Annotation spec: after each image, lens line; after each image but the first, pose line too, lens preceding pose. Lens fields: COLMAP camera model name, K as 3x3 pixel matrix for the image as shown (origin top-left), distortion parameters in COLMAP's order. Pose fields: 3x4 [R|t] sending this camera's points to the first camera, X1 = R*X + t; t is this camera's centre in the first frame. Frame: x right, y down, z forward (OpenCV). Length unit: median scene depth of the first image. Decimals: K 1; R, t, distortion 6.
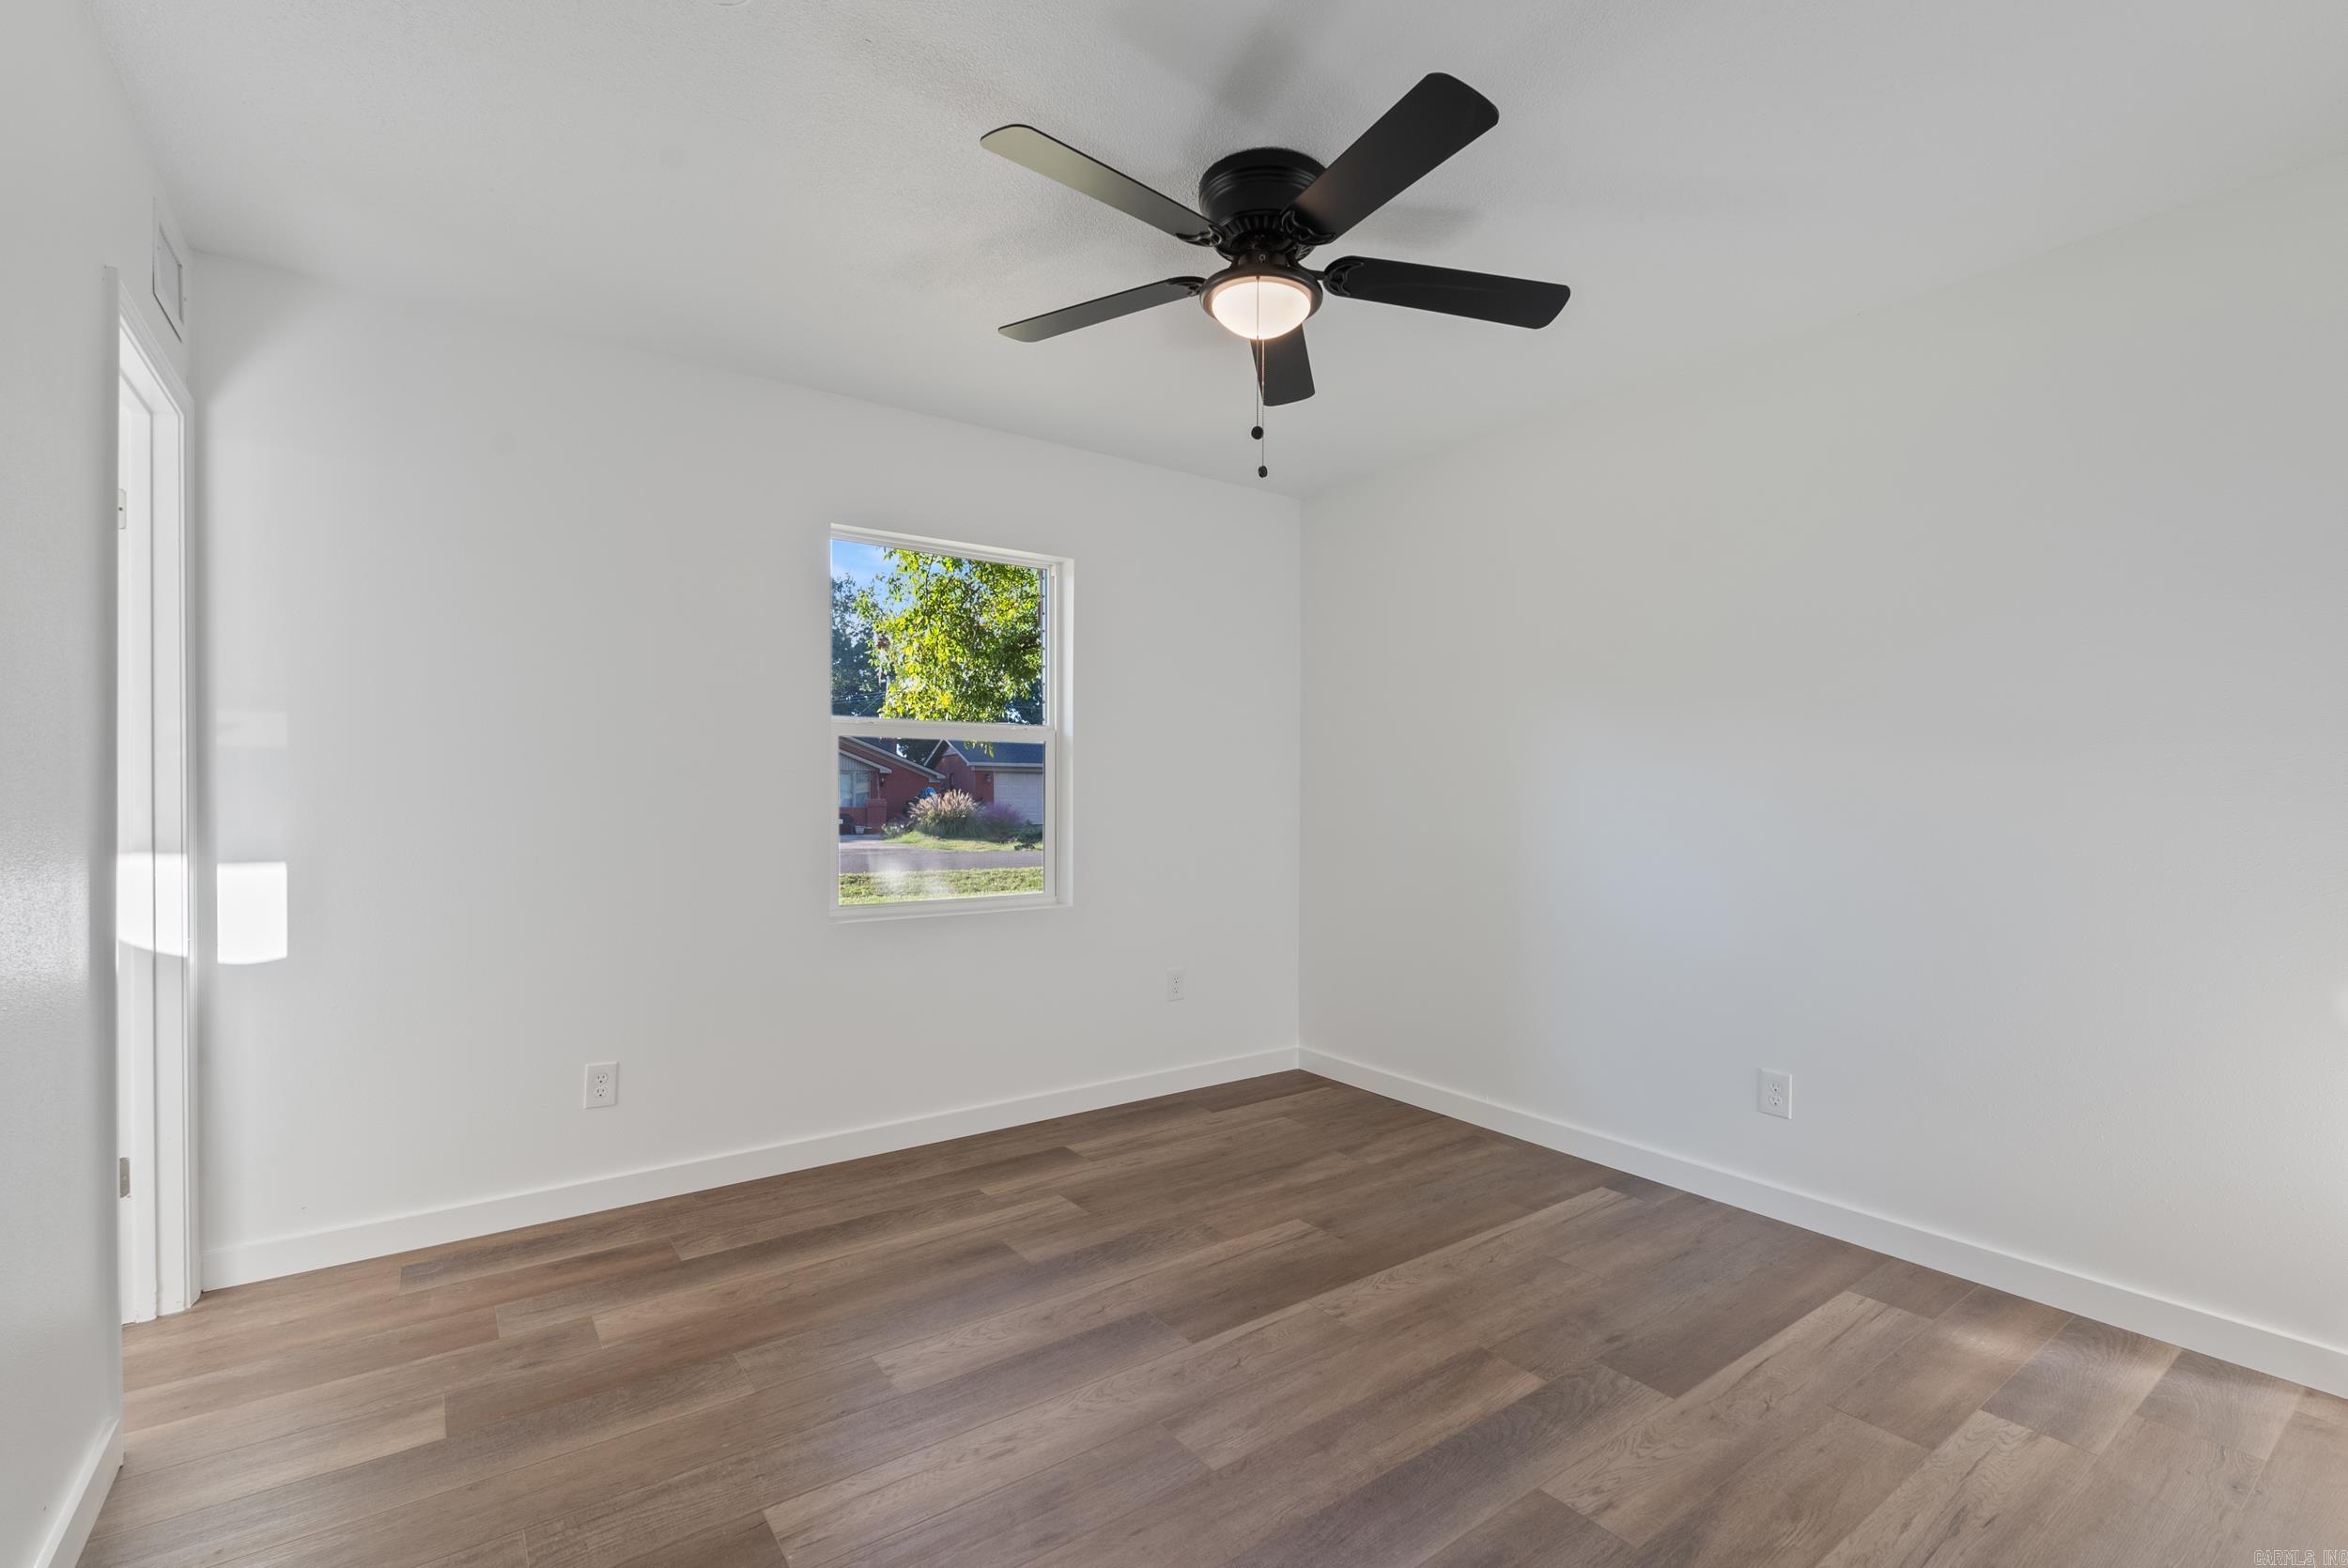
lens RADIAL K [[1042.0, 0, 1176.8], [0, 1042.0, 791.4], [0, 0, 1]] dist [-0.002738, 0.000120]
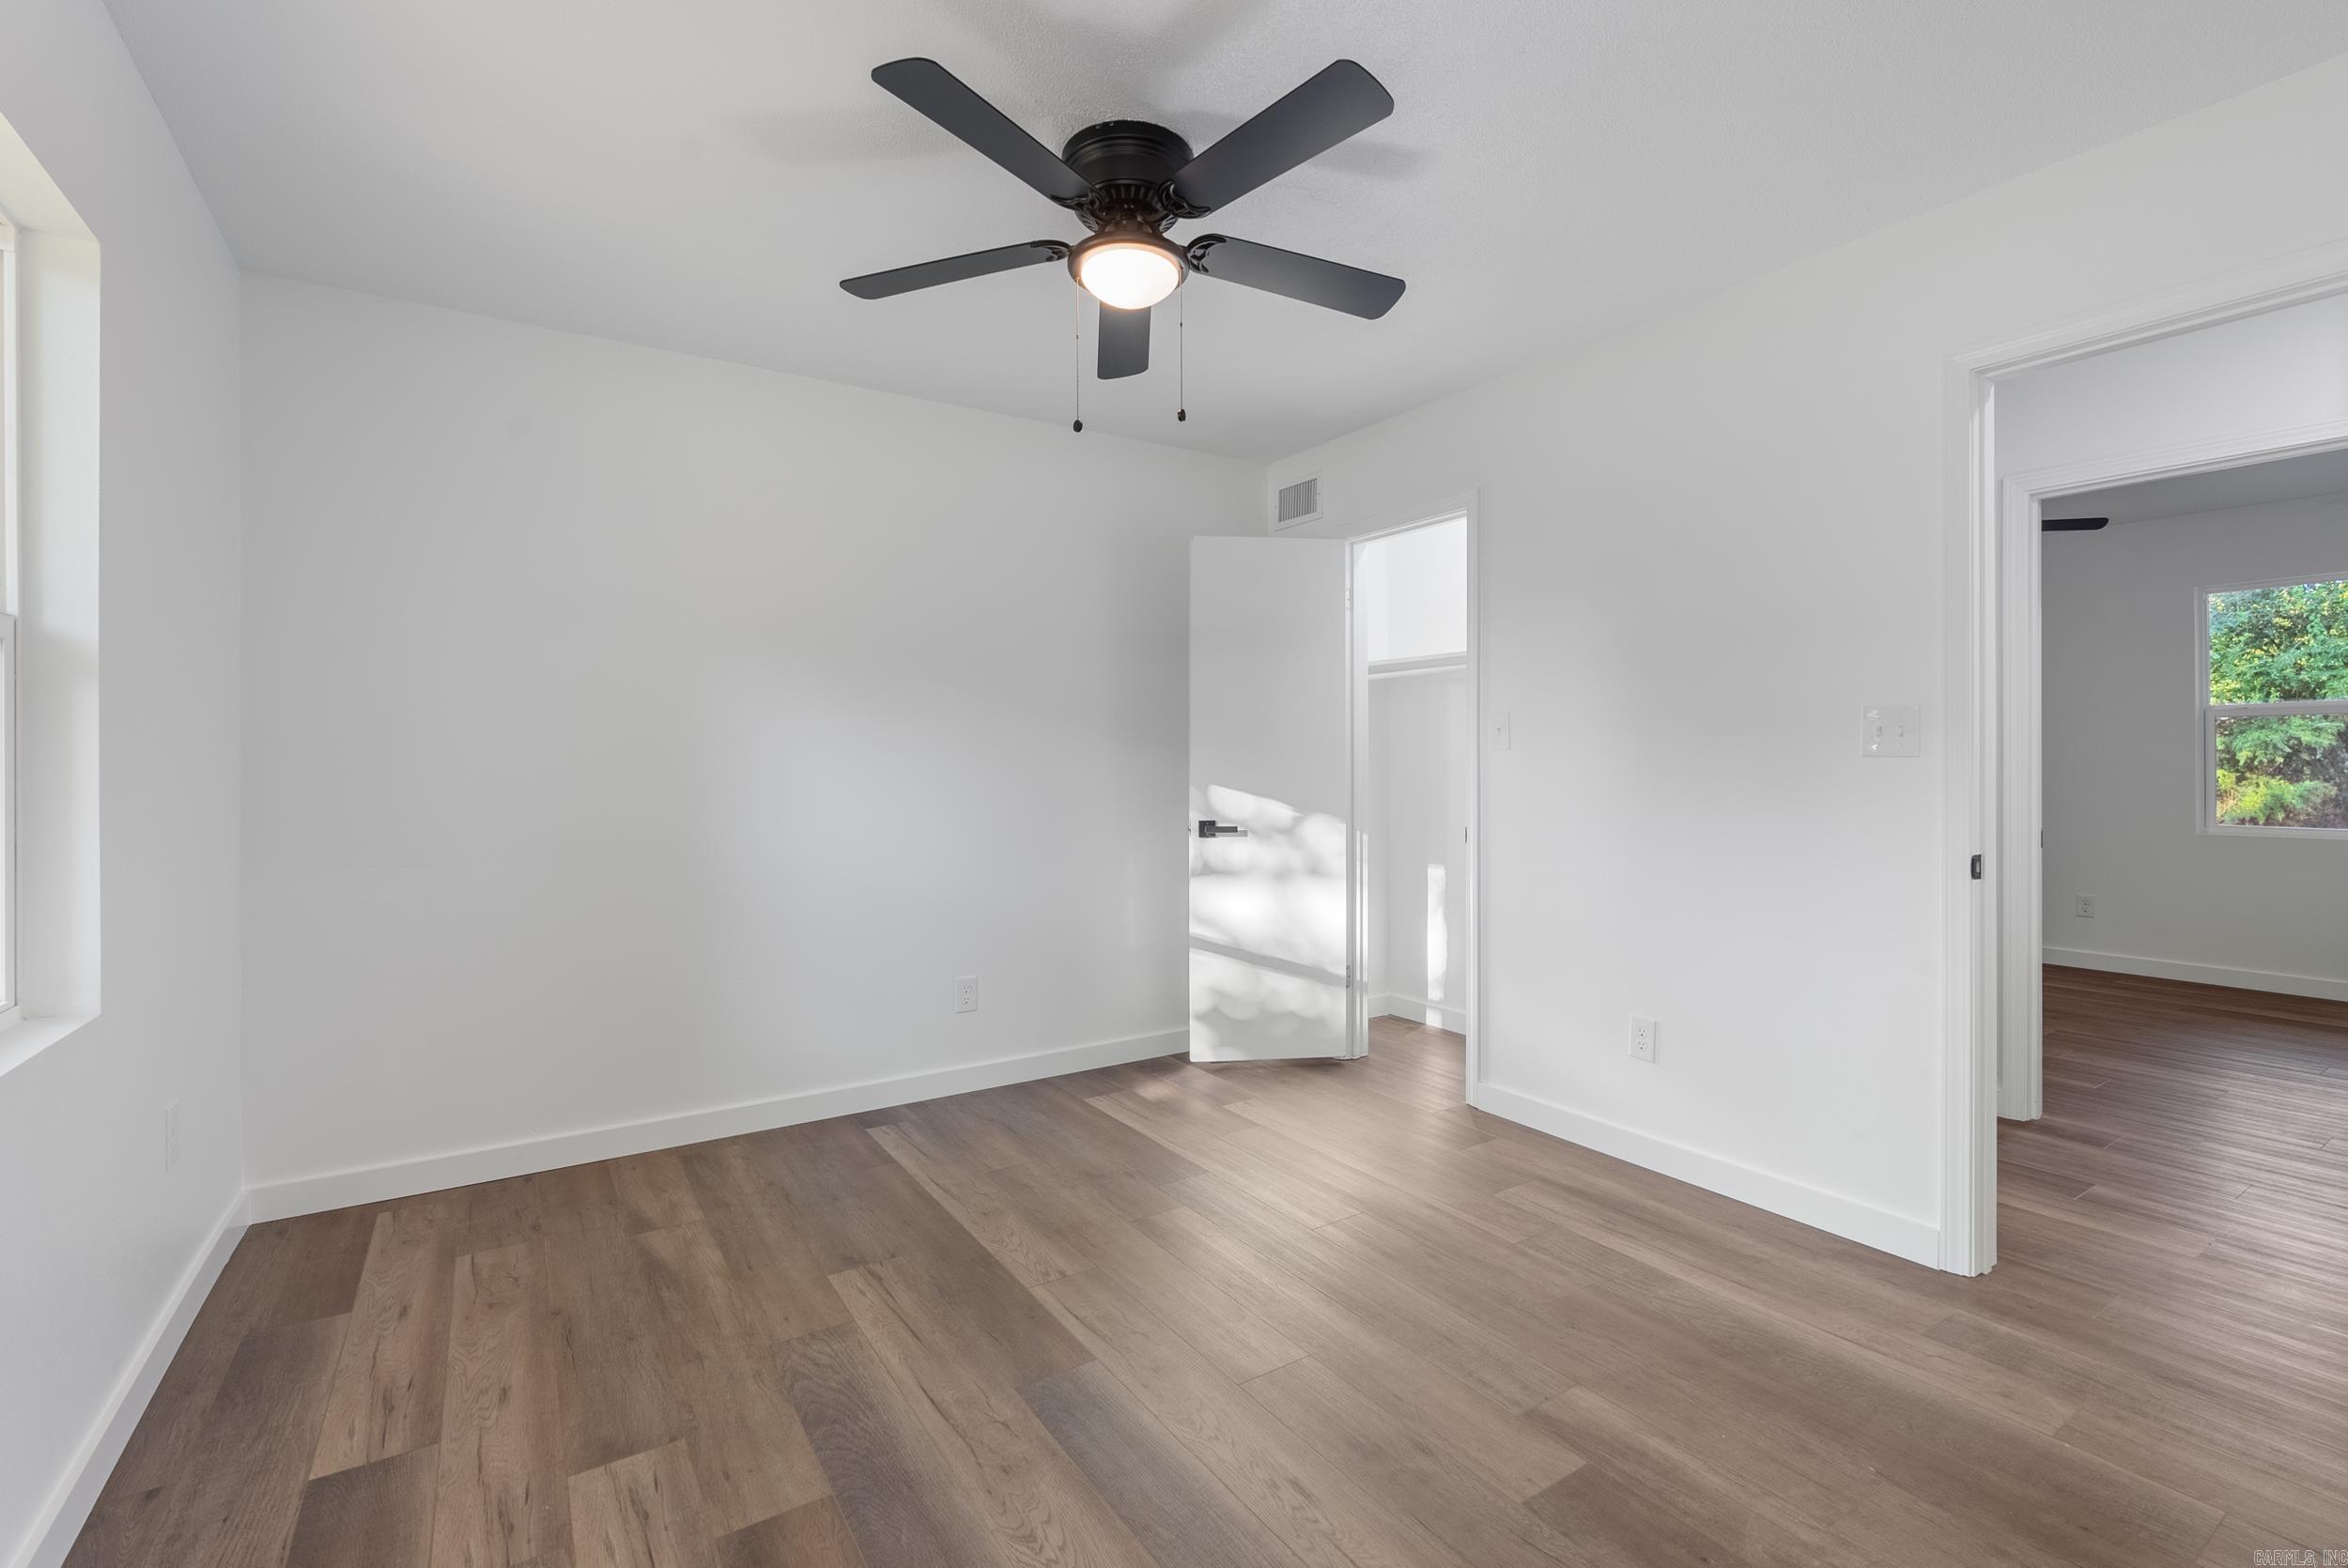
lens RADIAL K [[1040.2, 0, 1172.6], [0, 1040.2, 759.2], [0, 0, 1]] dist [-0.002824, -0.000795]
pose [[0.055944, 0.000786, 0.998434, -0.642803], [0.004254, 0.999990, -0.001025, 0.003732], [-0.998425, 0.004305, 0.055940, 0.633566]]
